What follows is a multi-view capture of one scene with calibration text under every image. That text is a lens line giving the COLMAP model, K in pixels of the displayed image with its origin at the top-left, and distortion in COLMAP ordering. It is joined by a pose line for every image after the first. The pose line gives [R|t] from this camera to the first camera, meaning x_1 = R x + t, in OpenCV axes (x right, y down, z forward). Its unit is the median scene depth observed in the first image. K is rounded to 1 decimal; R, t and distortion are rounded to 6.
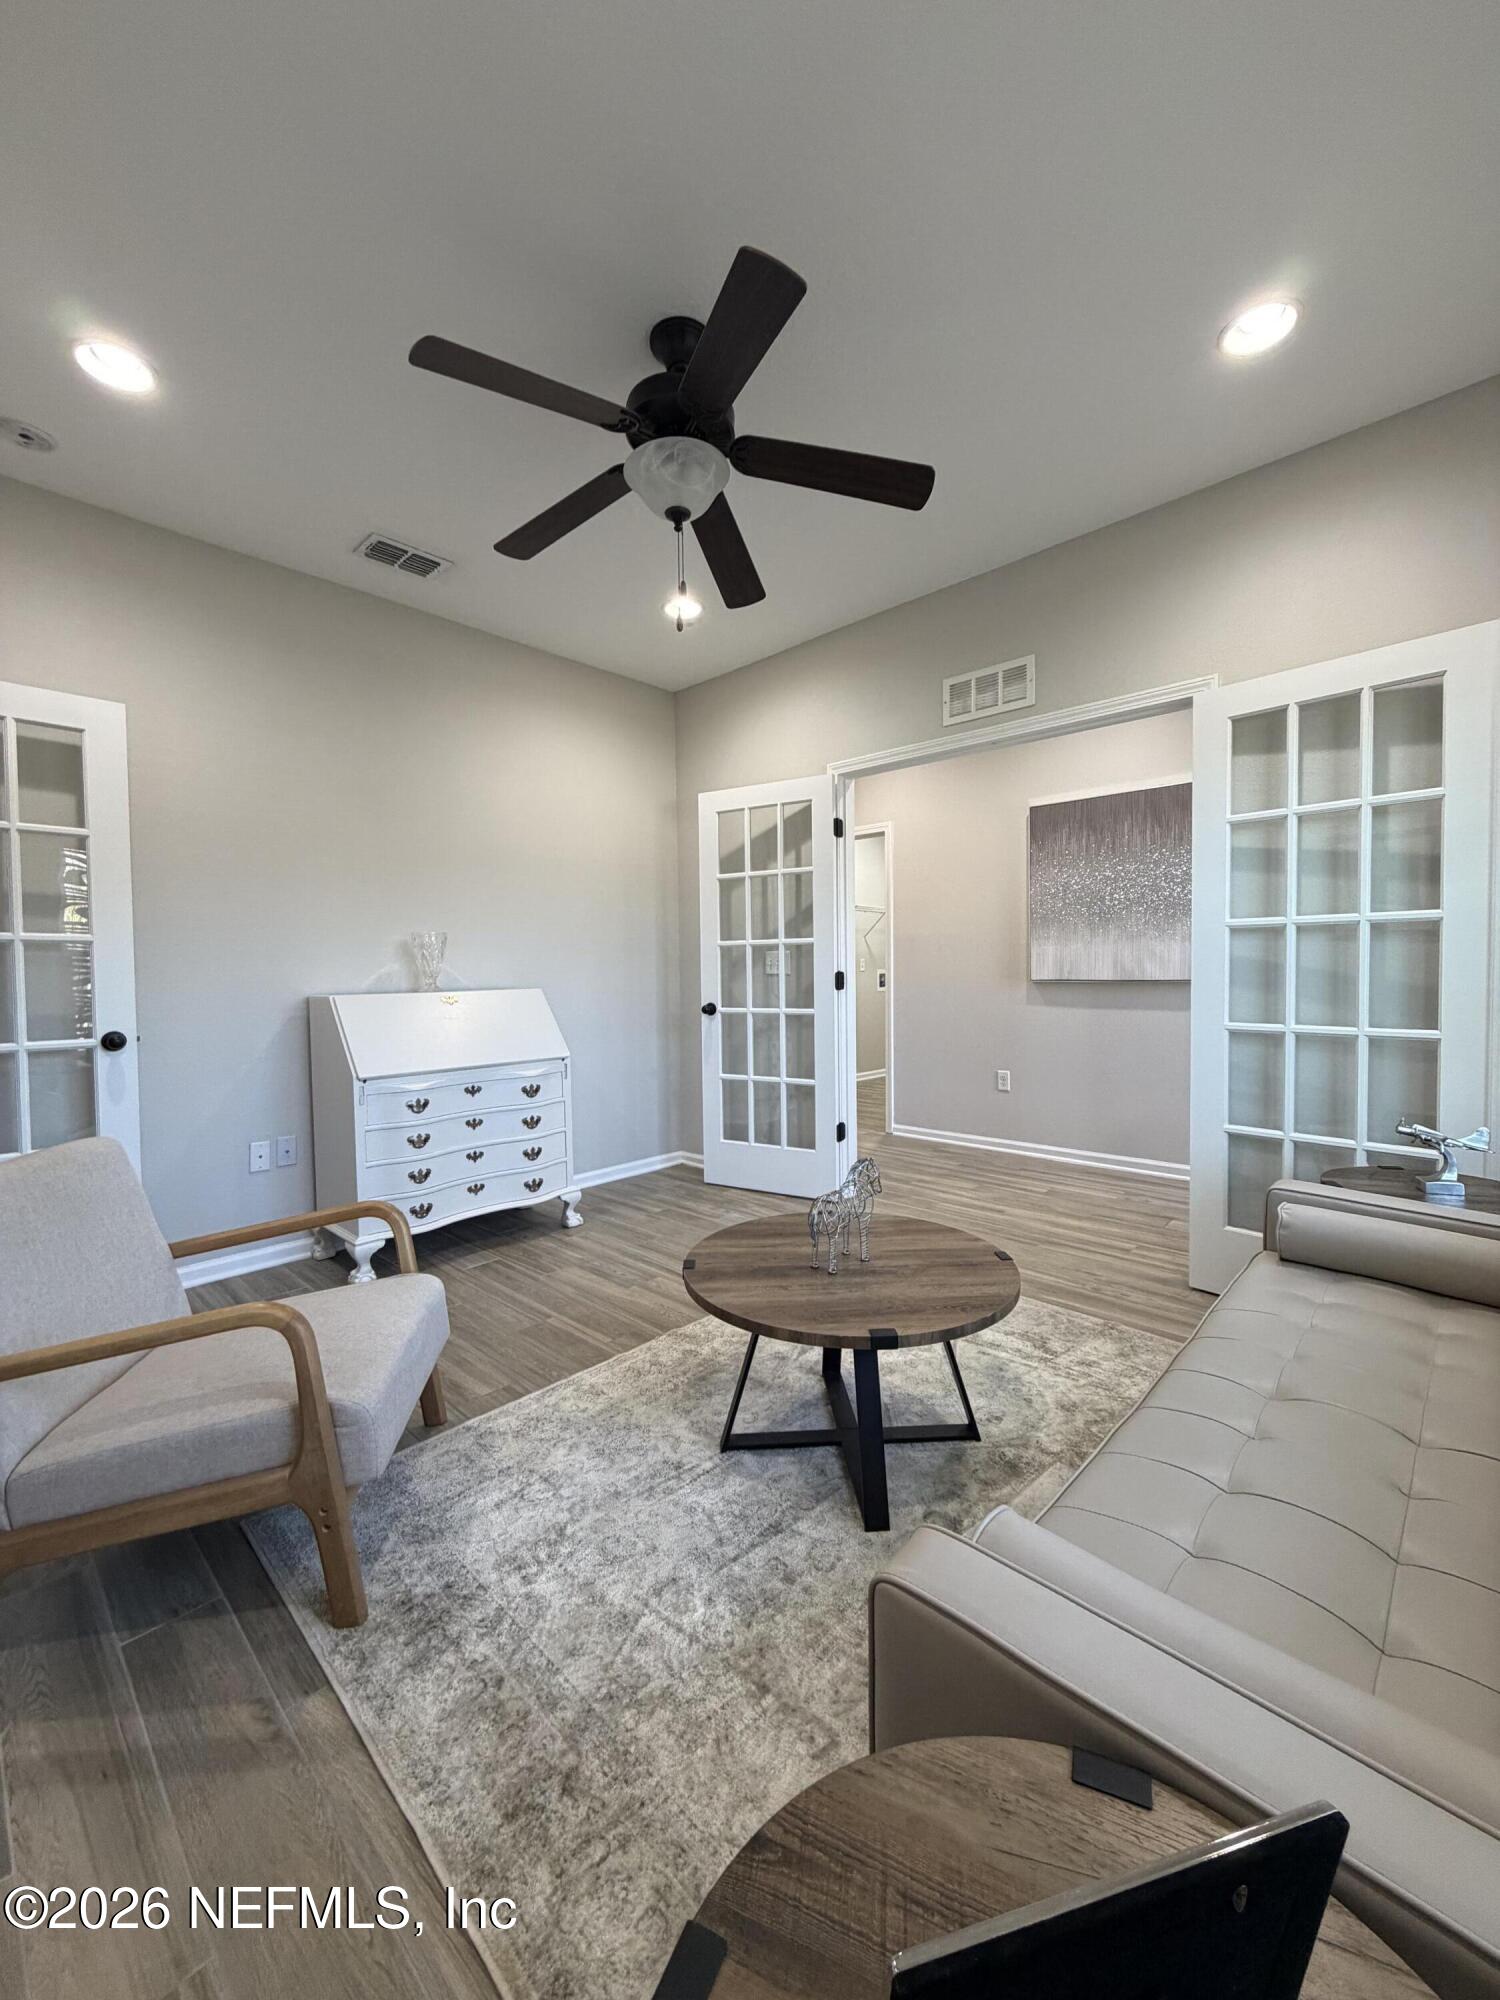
lens RADIAL K [[800.5, 0, 752.5], [0, 800.5, 1003.5], [0, 0, 1]] dist [-0.000697, -0.000022]
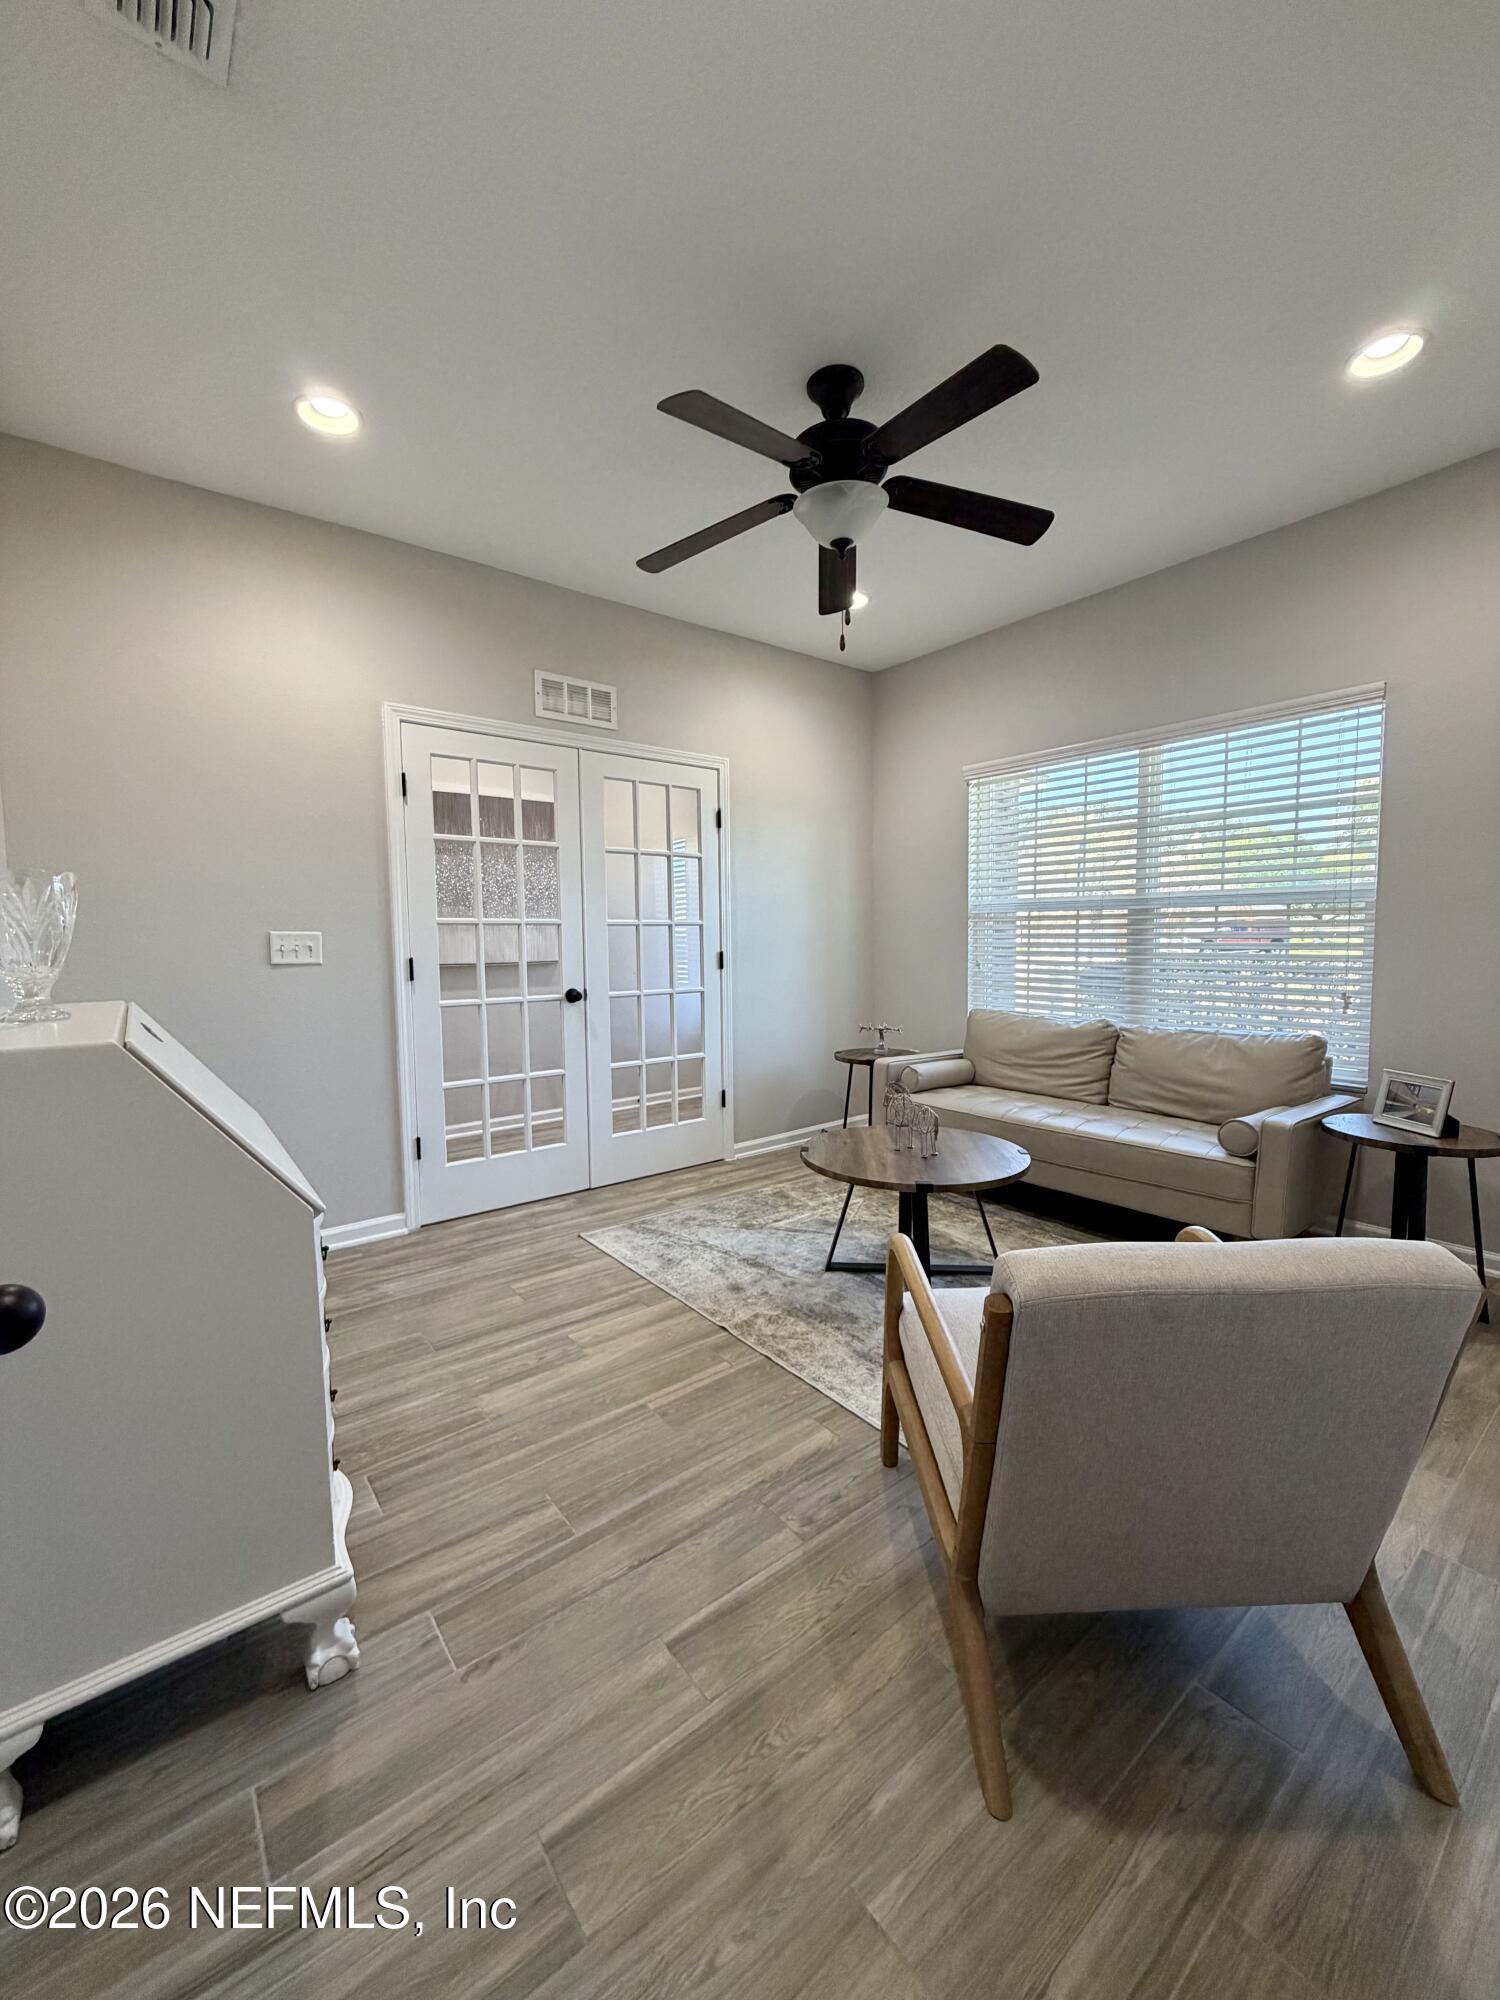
lens RADIAL K [[800.5, 0, 755.5], [0, 800.5, 992.7], [0, 0, 1]] dist [-0.000697, -0.000022]
pose [[0.144021, -0.057206, 0.987920, -0.757182], [0.056963, 0.997152, 0.049437, -0.027674], [-0.987934, 0.049155, 0.146869, 0.593023]]
